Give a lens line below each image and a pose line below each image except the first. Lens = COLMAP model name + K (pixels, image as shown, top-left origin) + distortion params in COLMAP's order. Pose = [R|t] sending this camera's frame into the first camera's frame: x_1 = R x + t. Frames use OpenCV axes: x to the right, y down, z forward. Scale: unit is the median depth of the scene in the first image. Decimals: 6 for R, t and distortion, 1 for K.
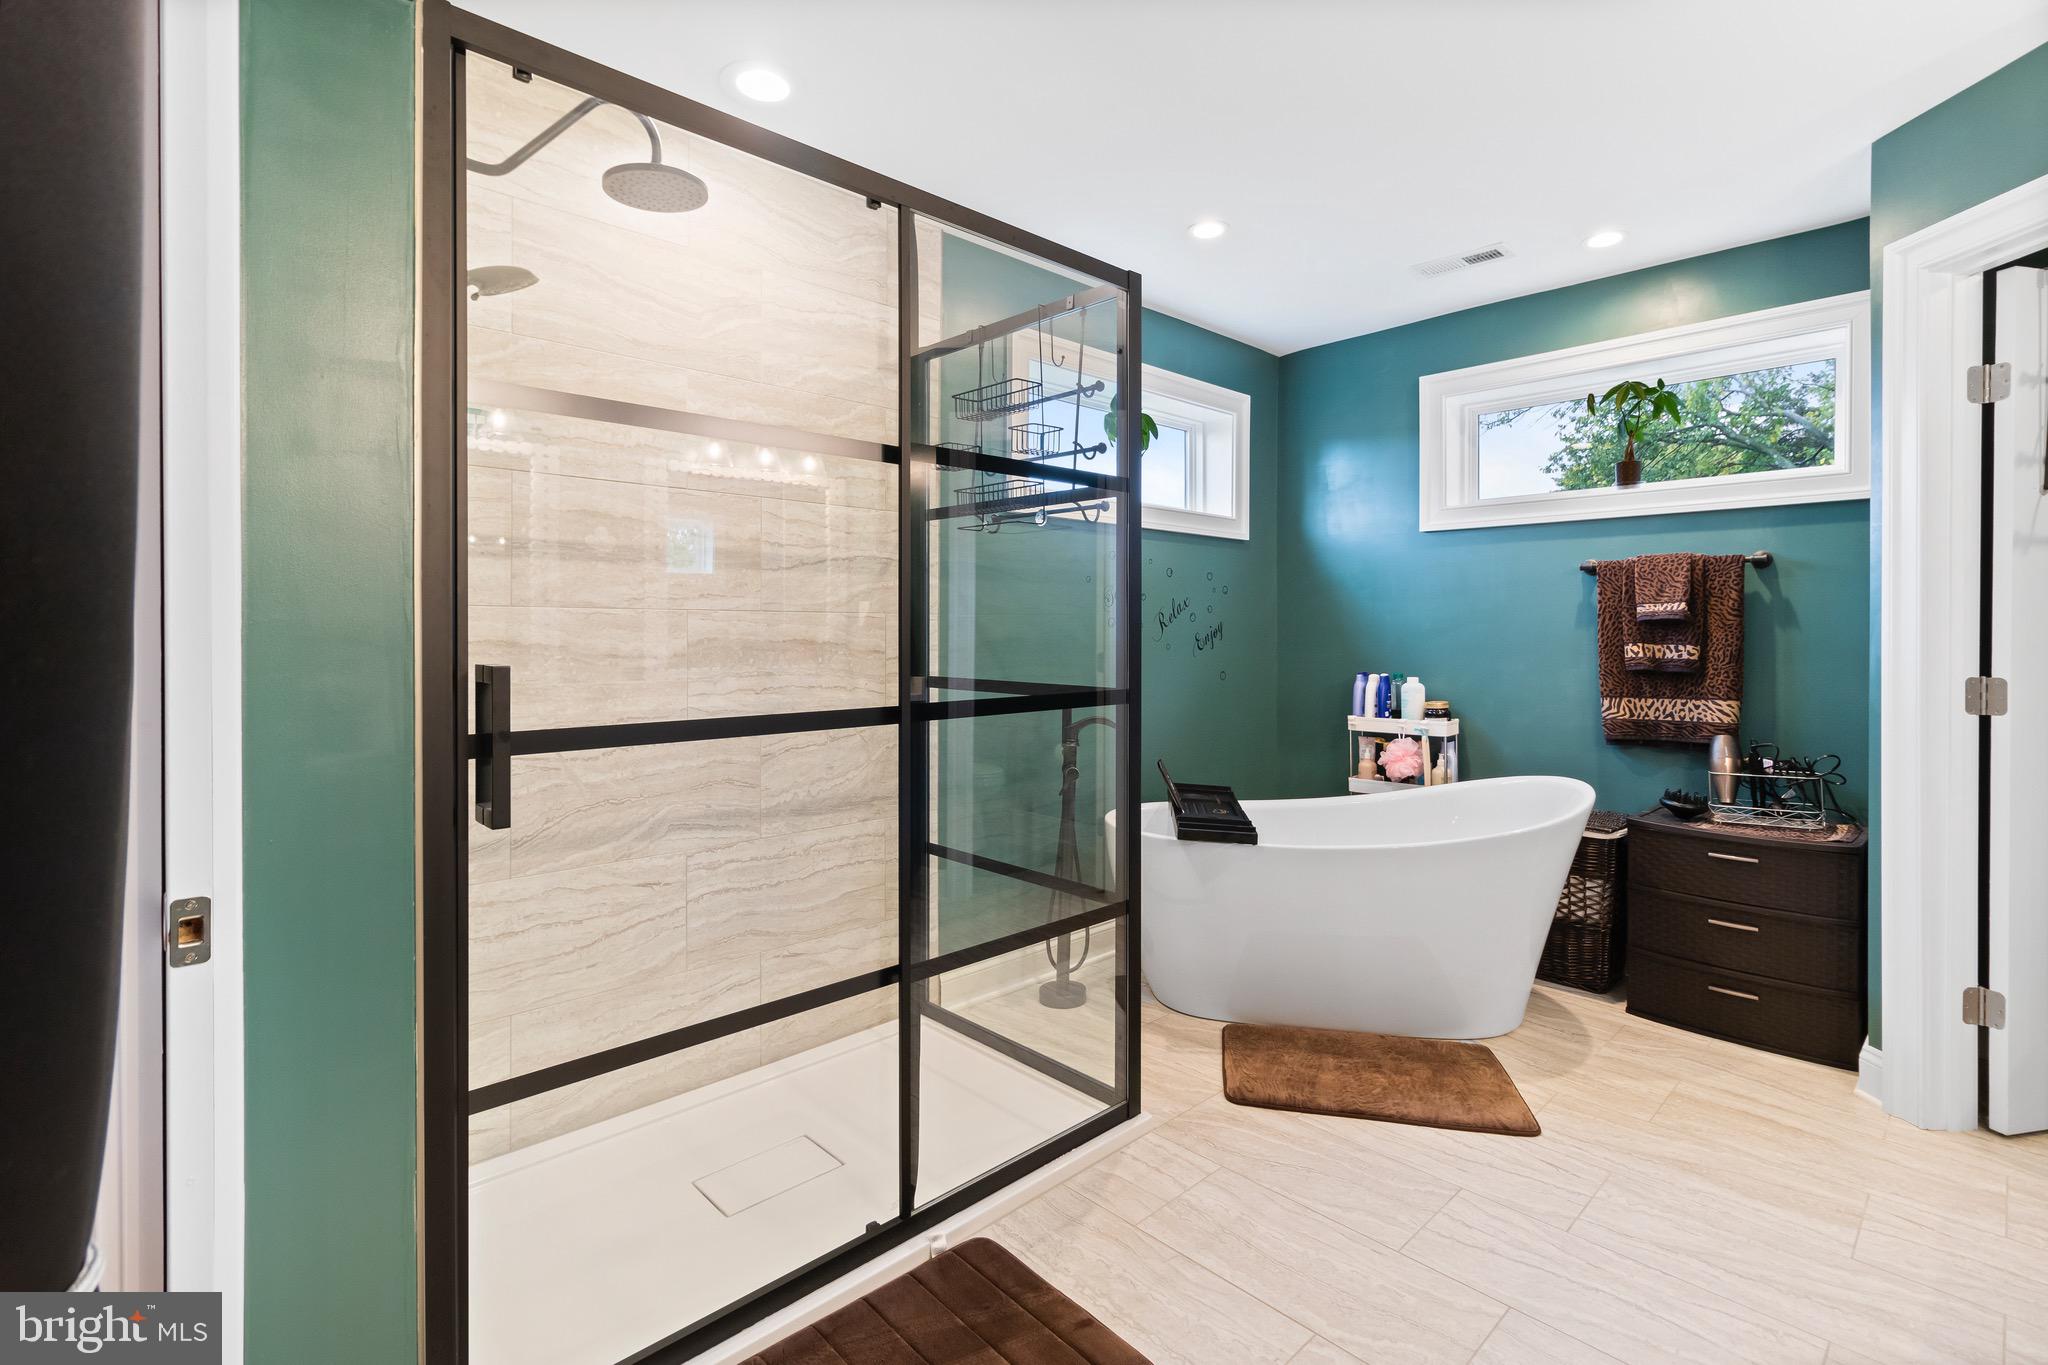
lens RADIAL K [[947.5, 0, 1026.7], [0, 947.5, 636.4], [0, 0, 1]] dist [0.000269, -0.000218]
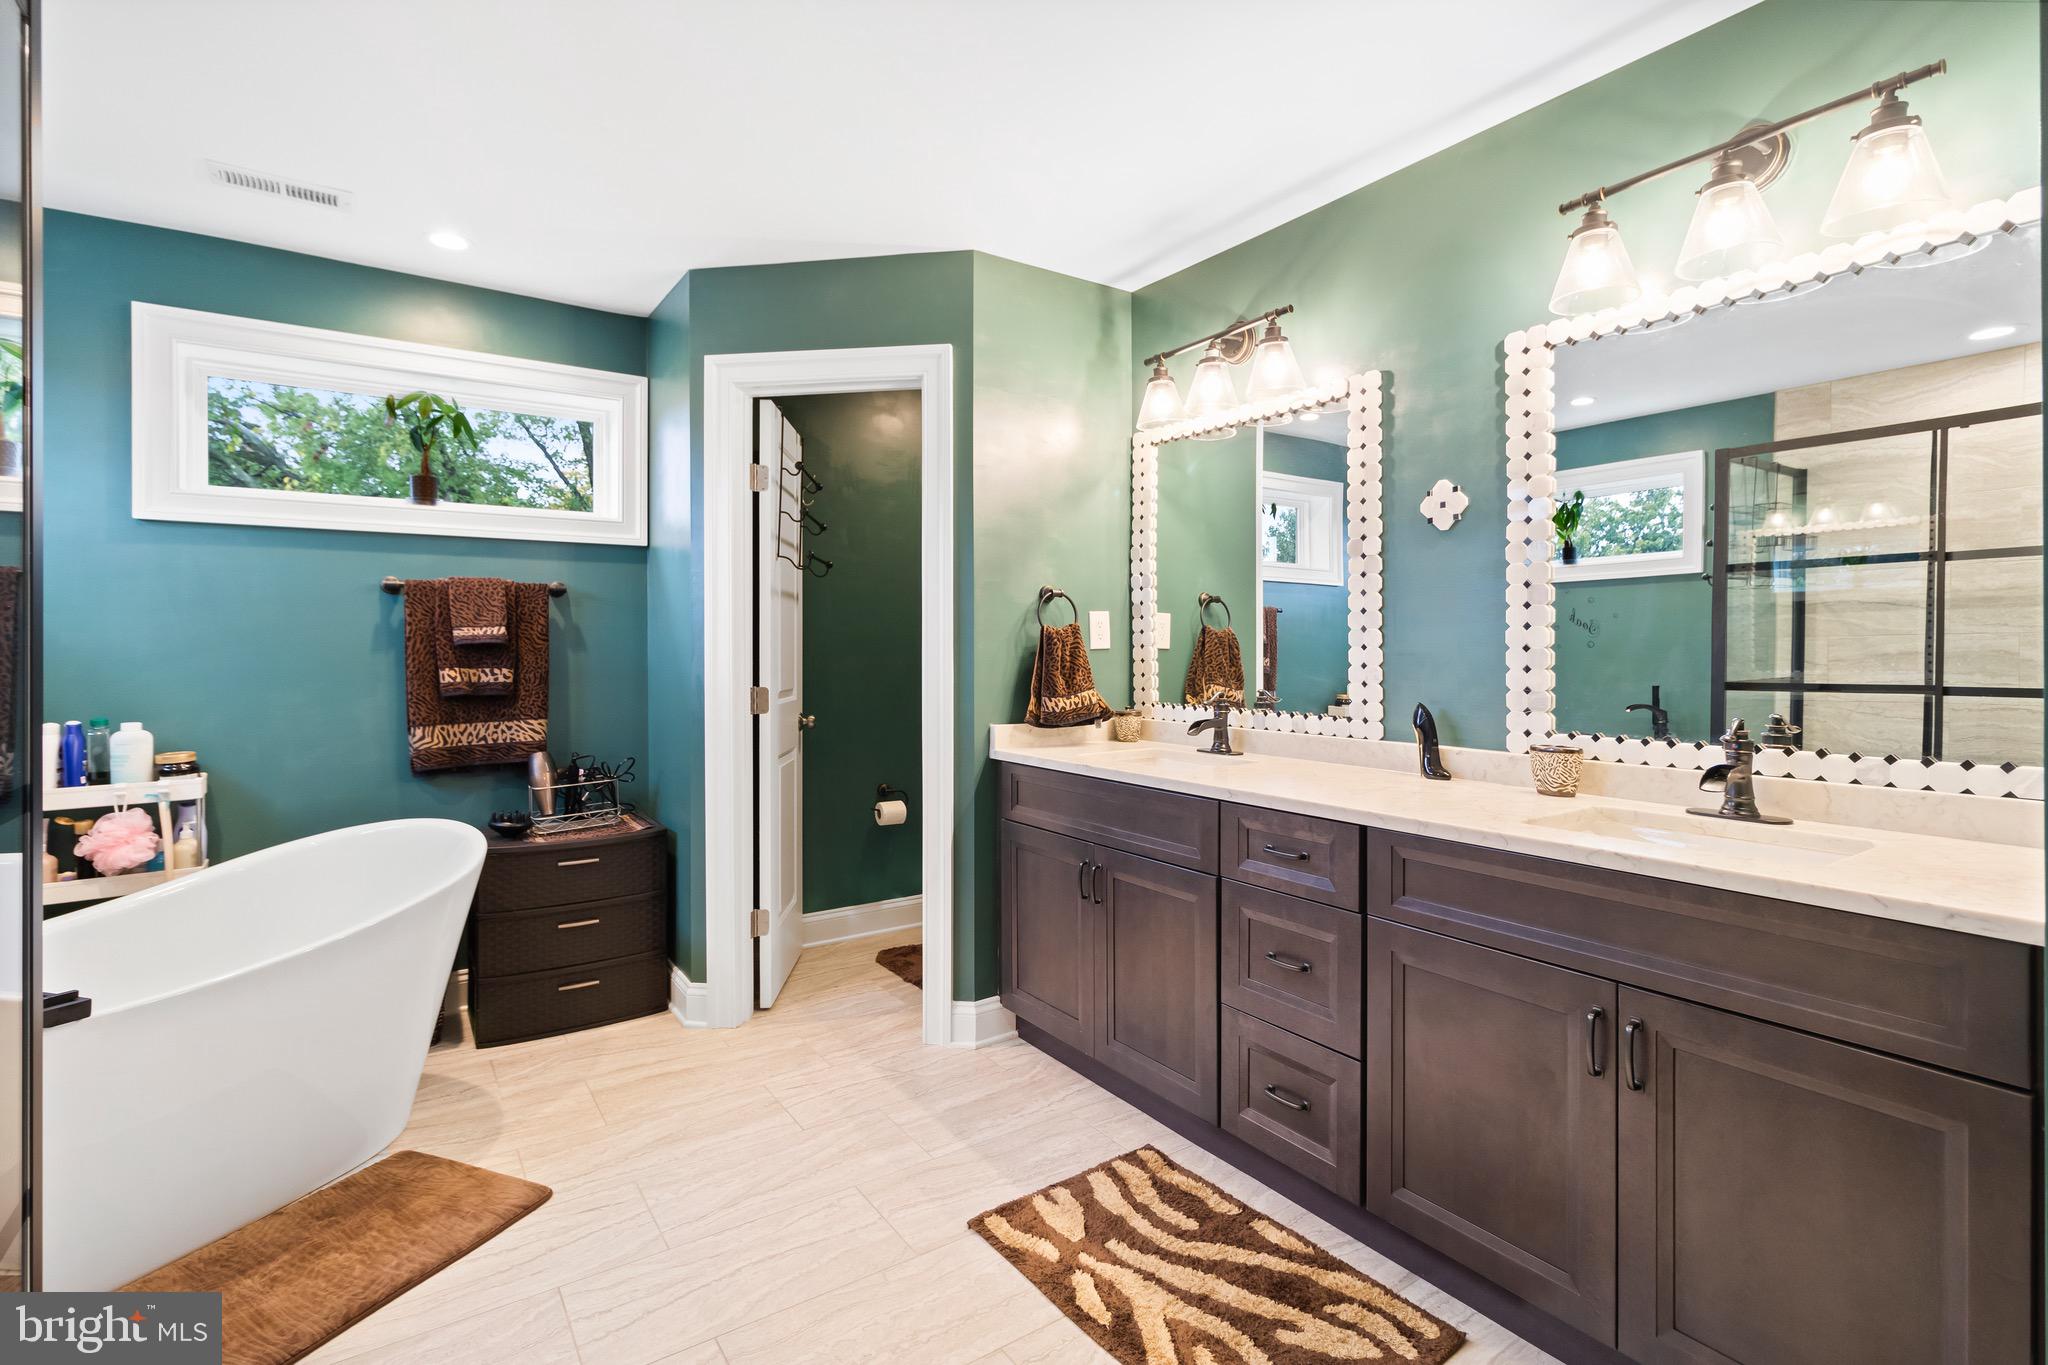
lens RADIAL K [[969.4, 0, 1015.3], [0, 969.4, 645.9], [0, 0, 1]] dist [0.000175, -0.000002]
pose [[0.165035, -0.003666, 0.986281, -0.249375], [0.008466, 0.999962, 0.002300, -0.013130], [-0.986251, 0.007970, 0.165060, 0.286404]]
